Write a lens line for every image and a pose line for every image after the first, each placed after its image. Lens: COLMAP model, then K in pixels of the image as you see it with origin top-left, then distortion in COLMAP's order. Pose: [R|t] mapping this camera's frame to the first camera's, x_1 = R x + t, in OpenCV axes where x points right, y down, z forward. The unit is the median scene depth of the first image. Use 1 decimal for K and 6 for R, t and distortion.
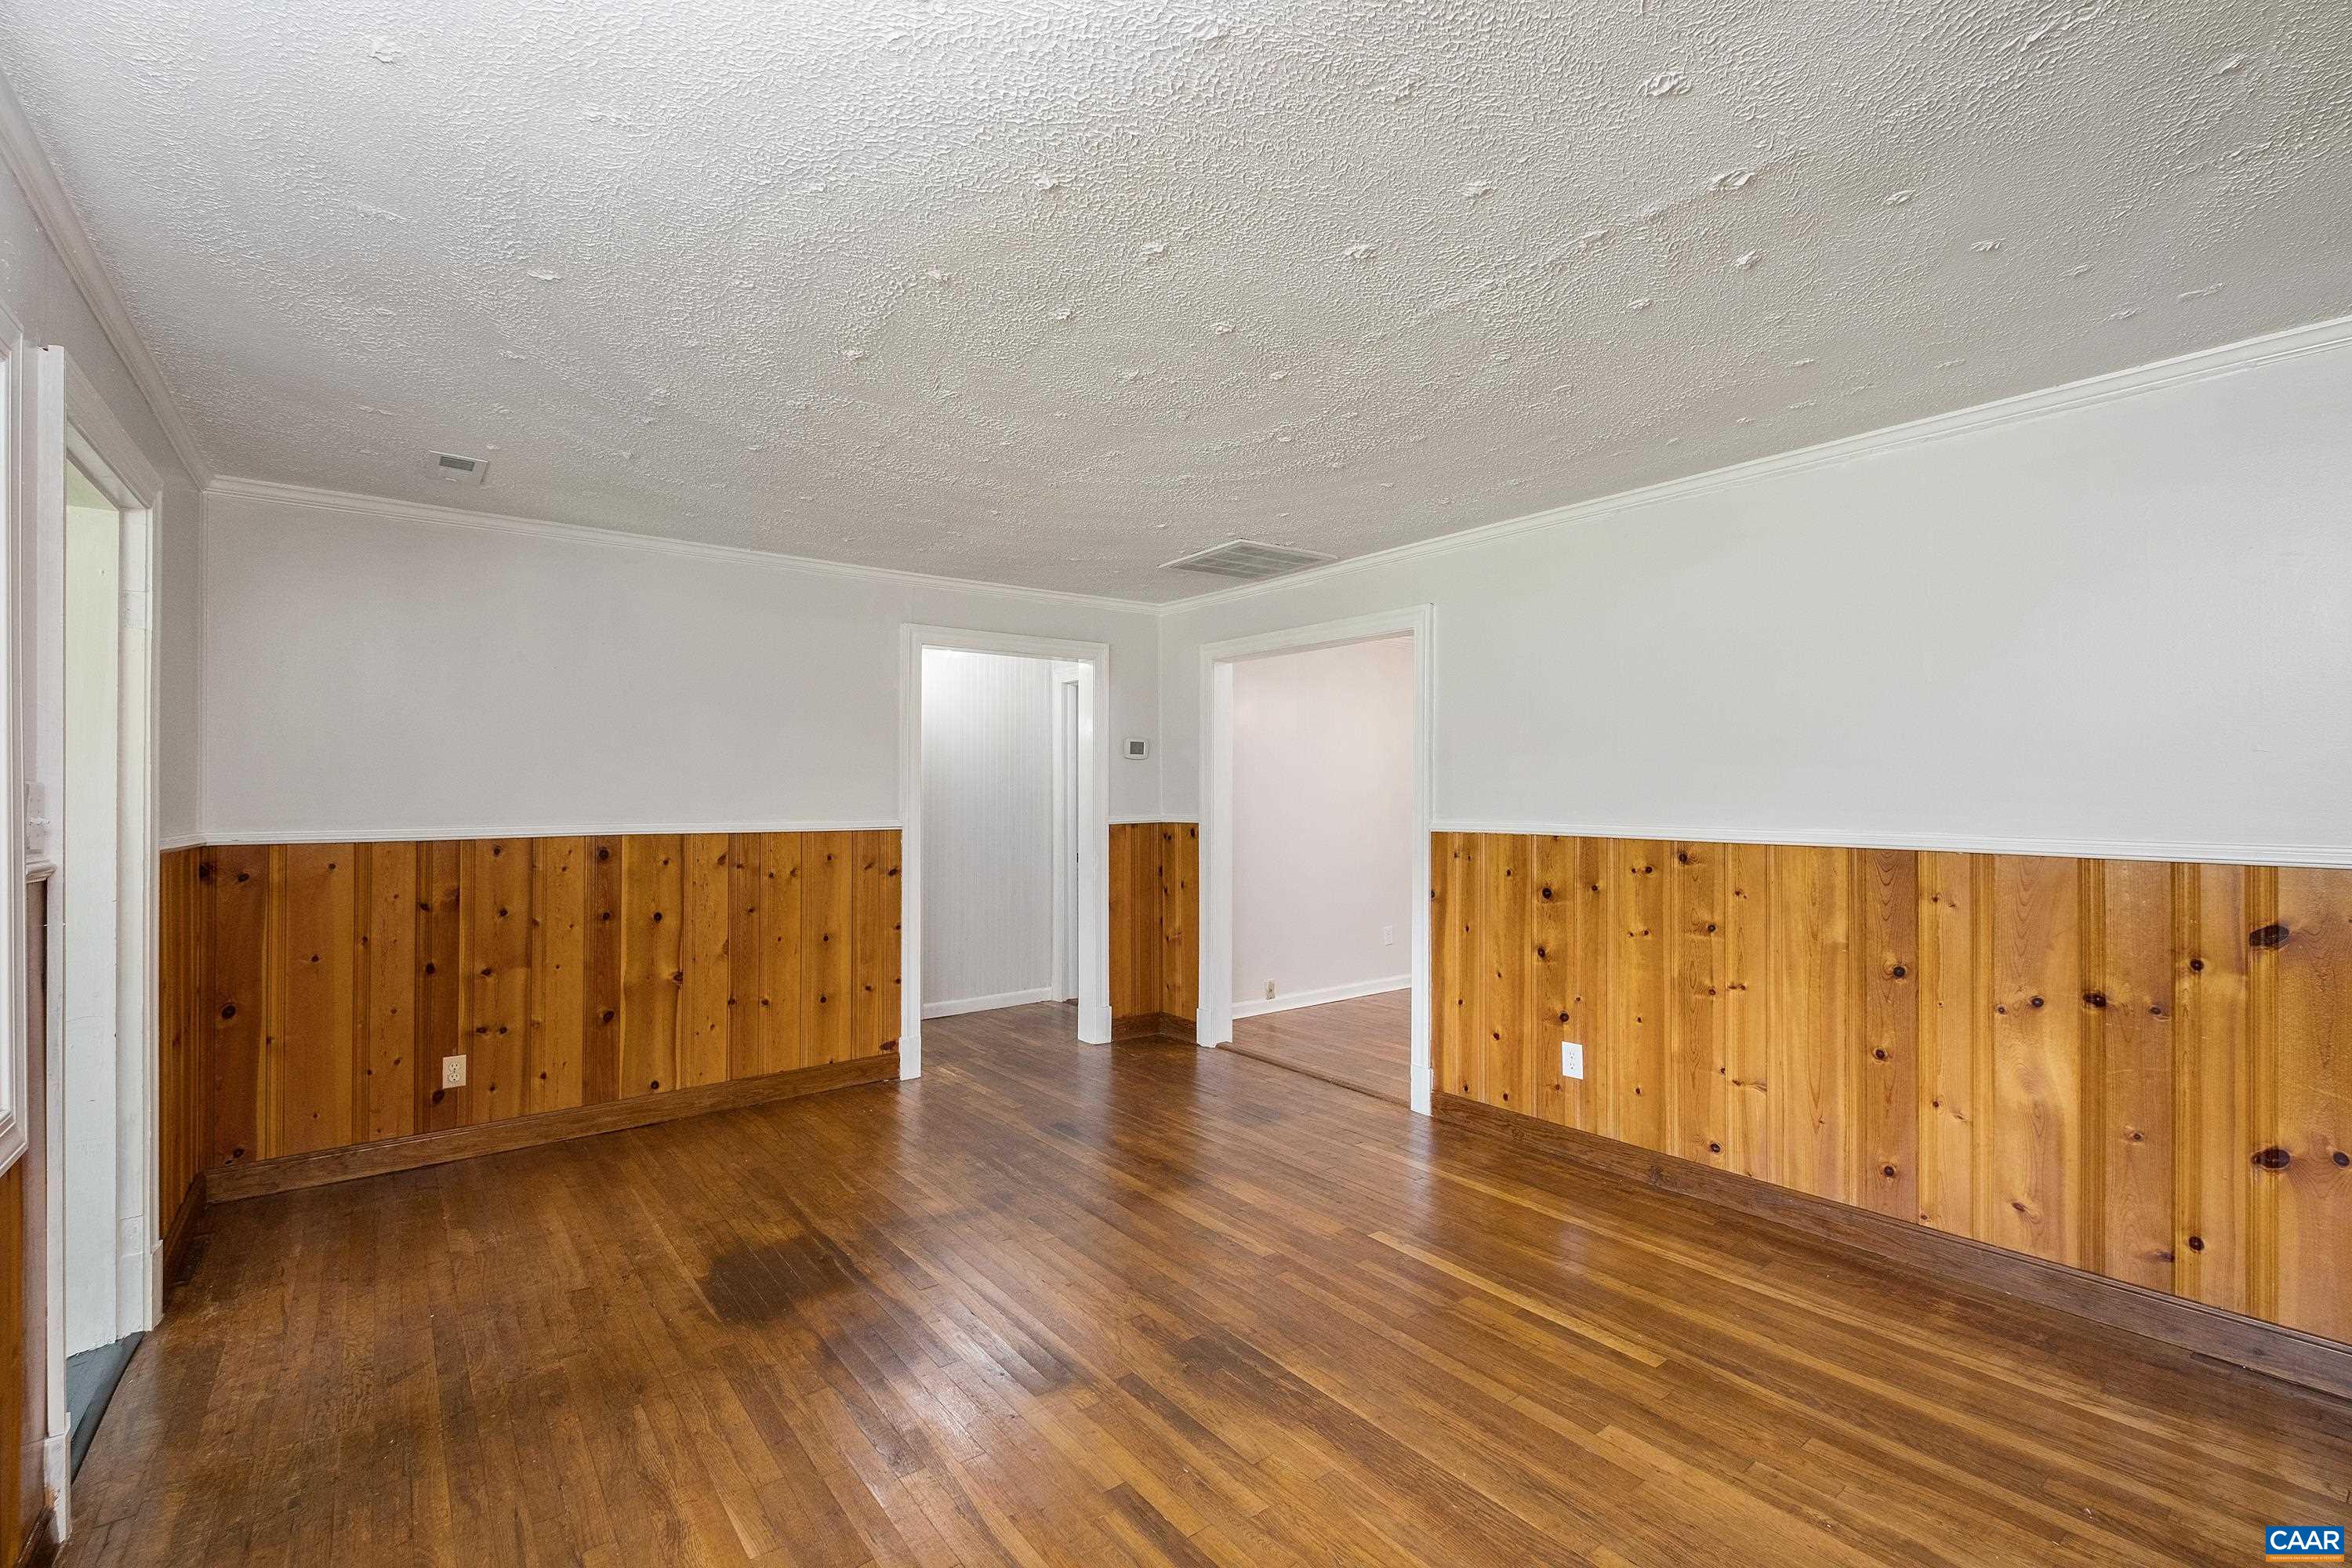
lens RADIAL K [[1020.0, 0, 1188.9], [0, 1020.0, 790.8], [0, 0, 1]] dist [-0.002132, -0.004700]
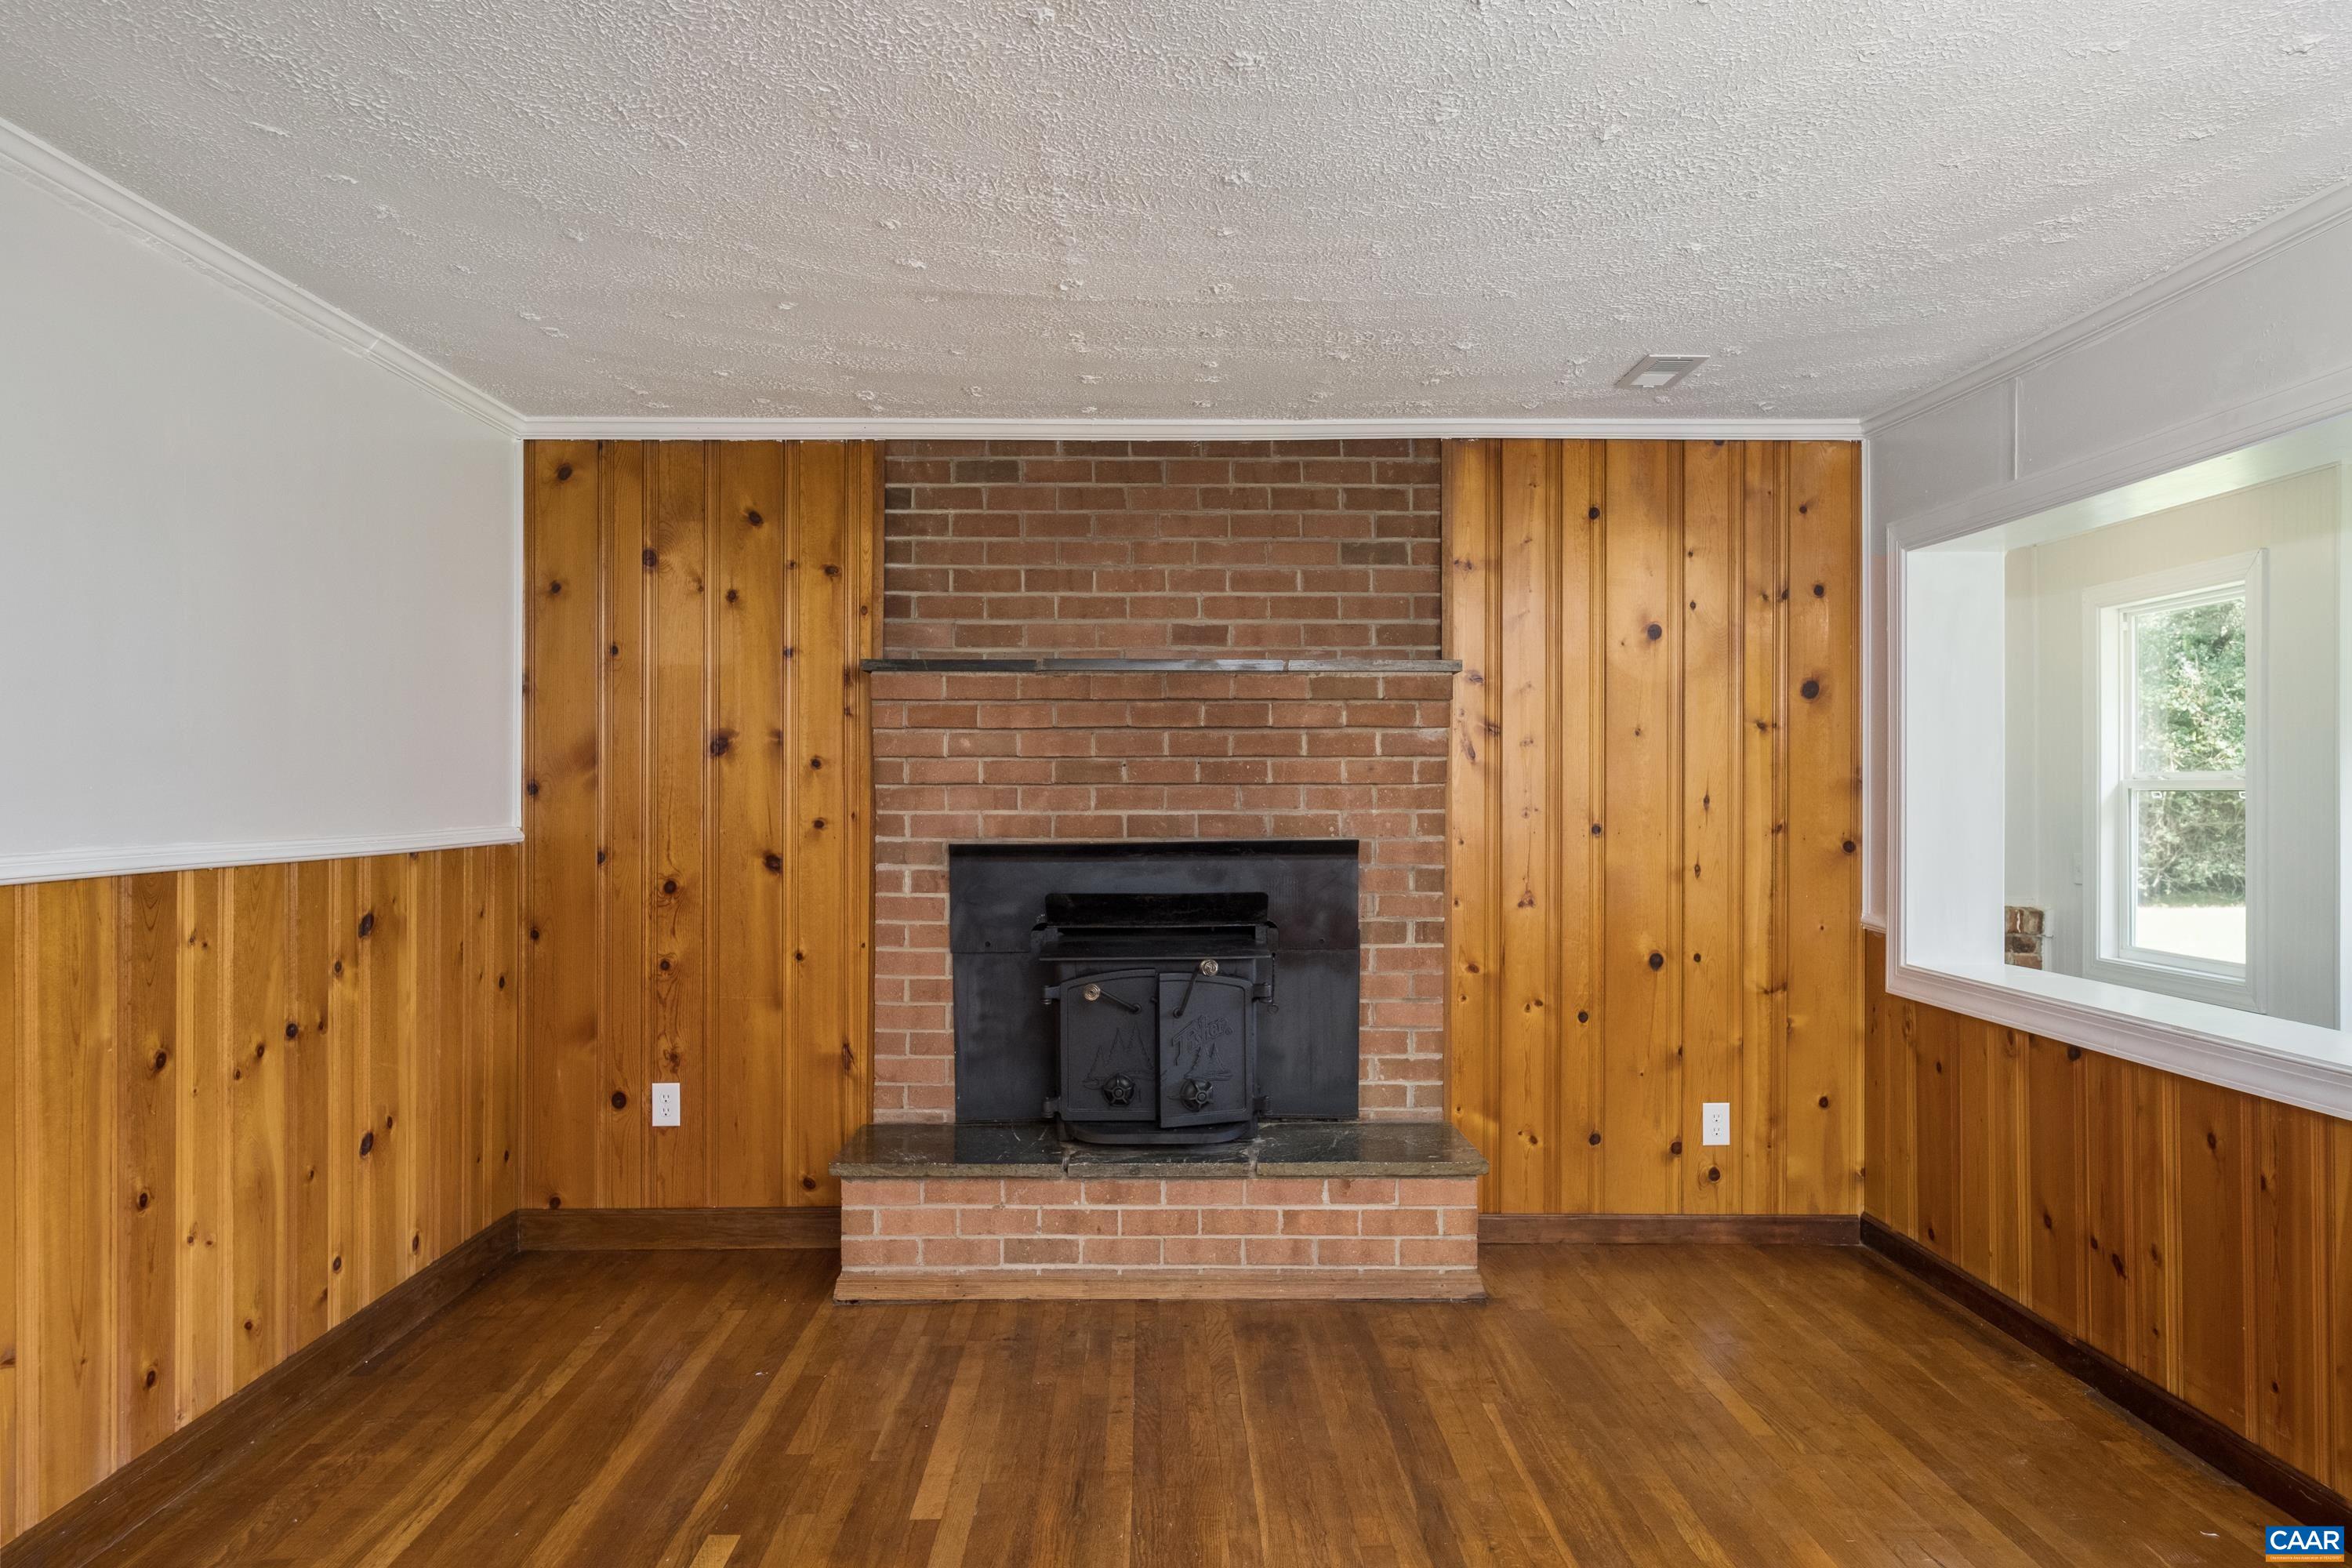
lens RADIAL K [[1532.8, 0, 1177.0], [0, 1532.8, 779.0], [0, 0, 1]] dist [-0.009262, 0.003763]
pose [[-0.792226, -0.000318, 0.610228, -0.459397], [-0.004850, 0.999972, -0.005775, 0.002206], [-0.610209, -0.007535, -0.792205, 1.564950]]
